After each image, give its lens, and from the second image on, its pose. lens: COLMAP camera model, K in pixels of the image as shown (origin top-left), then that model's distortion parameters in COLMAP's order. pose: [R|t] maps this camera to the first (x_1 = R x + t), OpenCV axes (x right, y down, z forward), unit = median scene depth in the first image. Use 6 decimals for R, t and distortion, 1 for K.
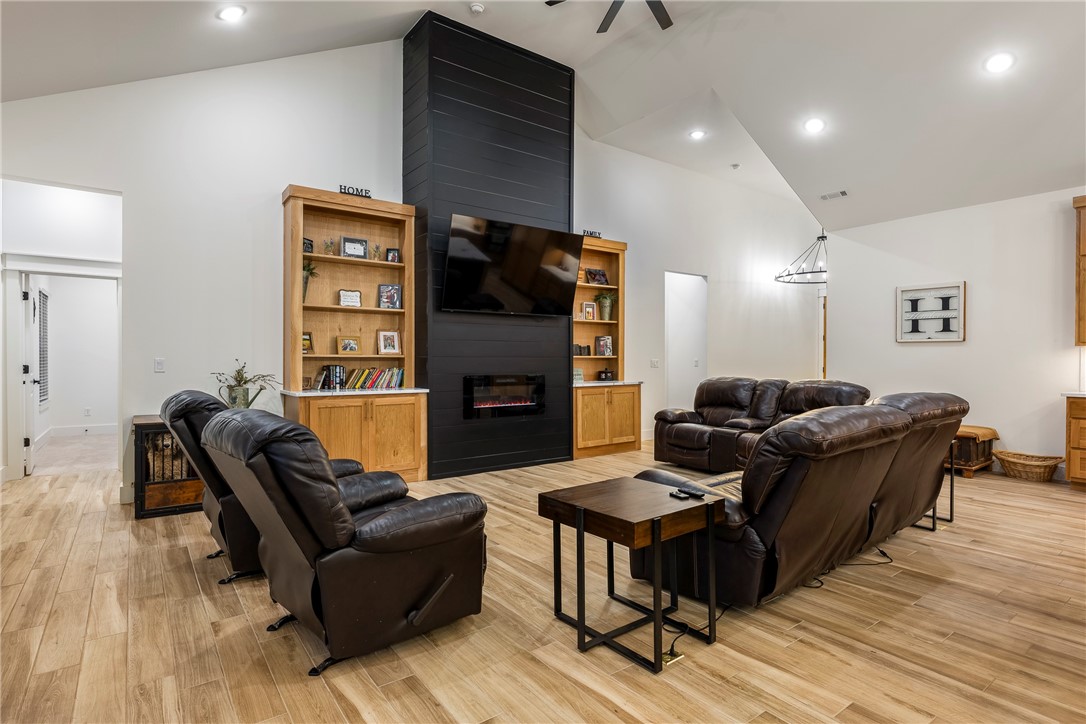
lens RADIAL K [[548.0, 0, 539.9], [0, 548.0, 360.7], [0, 0, 1]] dist [0.000762, -0.000479]
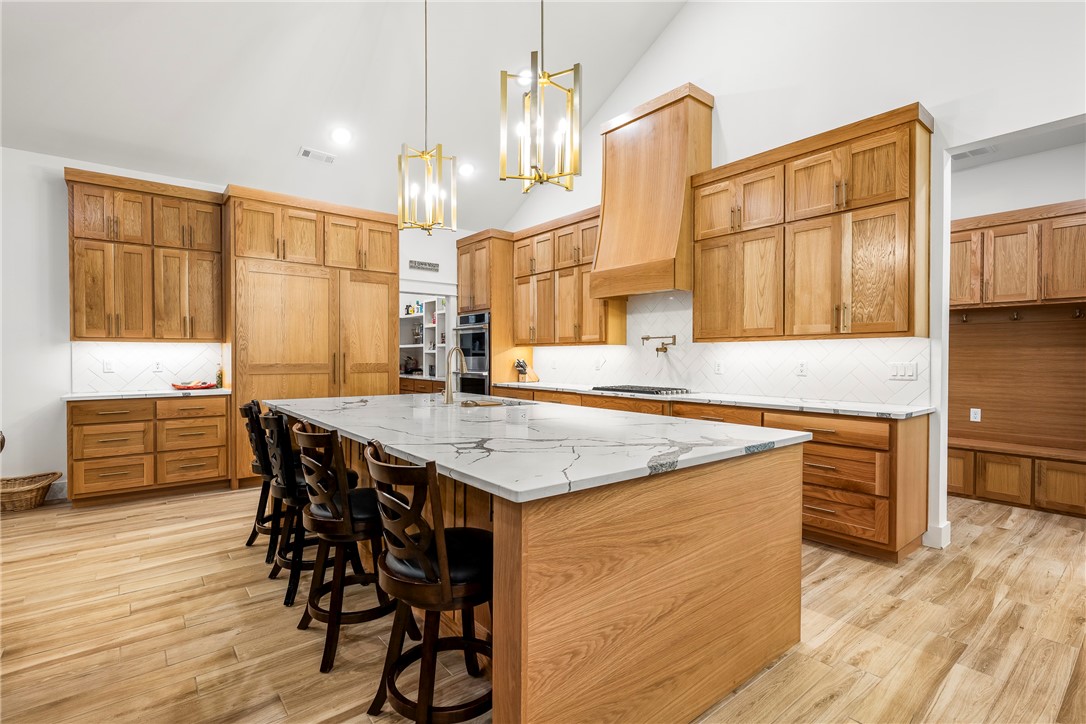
lens RADIAL K [[507.2, 0, 545.5], [0, 507.2, 362.1], [0, 0, 1]] dist [-0.000997, -0.000508]
pose [[-0.056176, -0.012852, 0.998338, 0.137628], [0.004022, 0.999906, 0.013099, -0.001256], [-0.998413, 0.004751, -0.056119, 0.296556]]
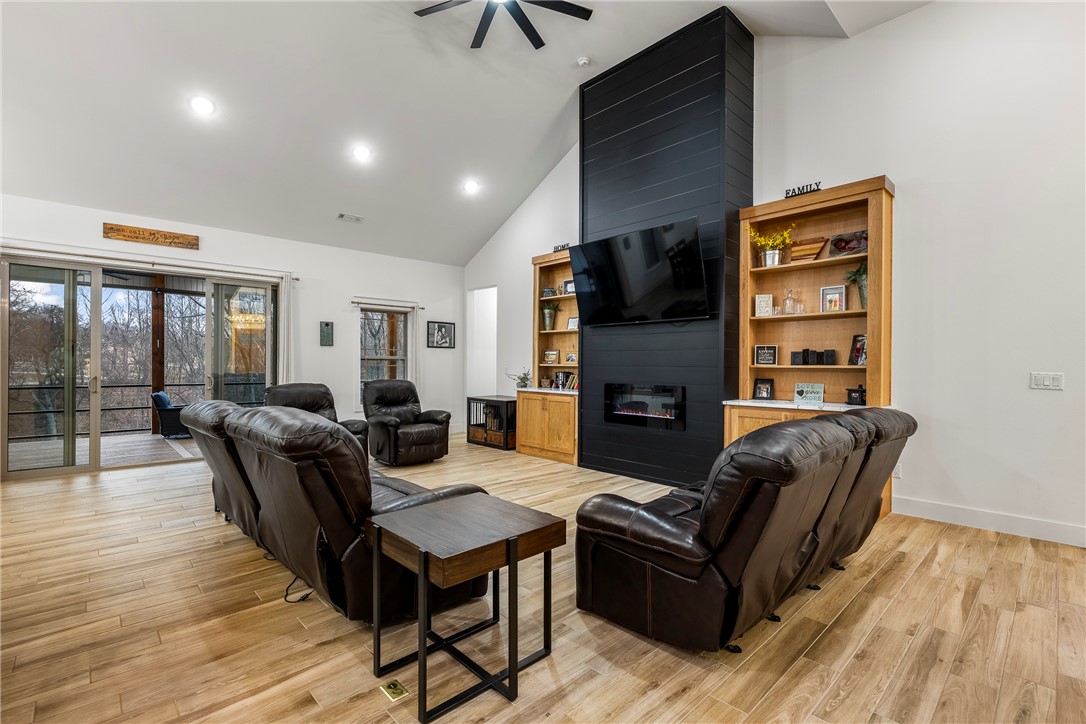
lens RADIAL K [[487.3, 0, 539.7], [0, 487.3, 365.5], [0, 0, 1]] dist [-0.002744, 0.000483]
pose [[0.123563, -0.002357, -0.992334, 0.897688], [-0.012853, 0.999909, -0.003975, -0.002798], [0.992253, 0.013245, 0.123522, 0.801881]]
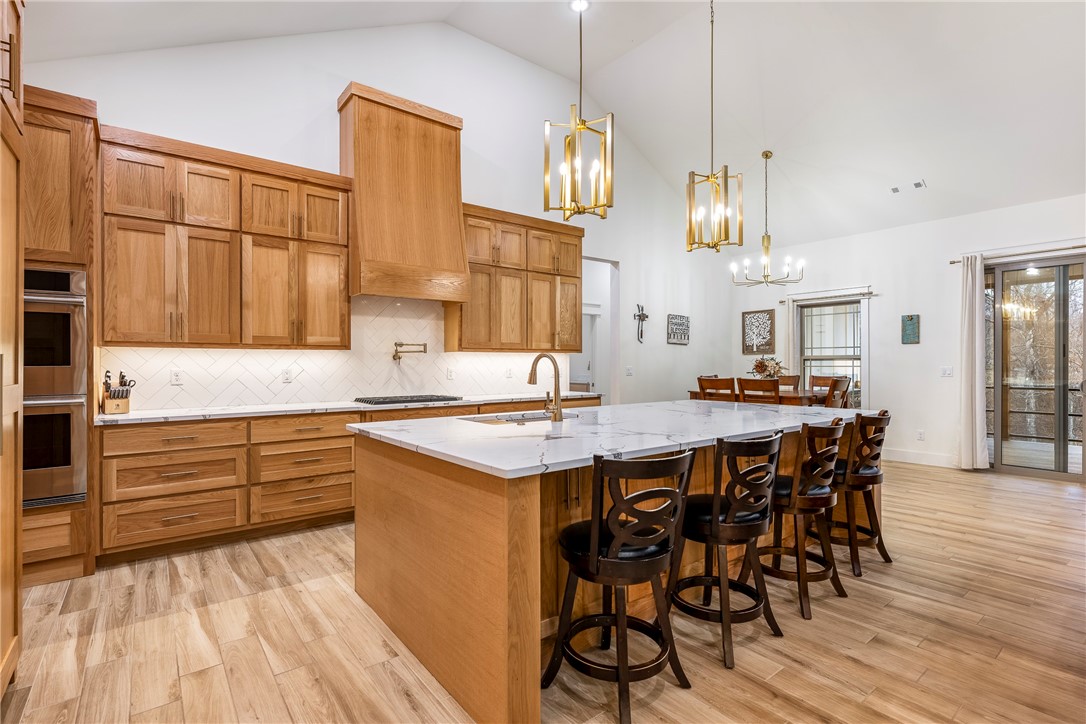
lens RADIAL K [[507.2, 0, 539.9], [0, 507.2, 360.3], [0, 0, 1]] dist [-0.000997, -0.000508]
pose [[-0.999624, -0.000177, -0.027435, 0.828889], [-0.000130, 0.999998, -0.001739, -0.003871], [0.027435, -0.001735, -0.999622, 0.931461]]
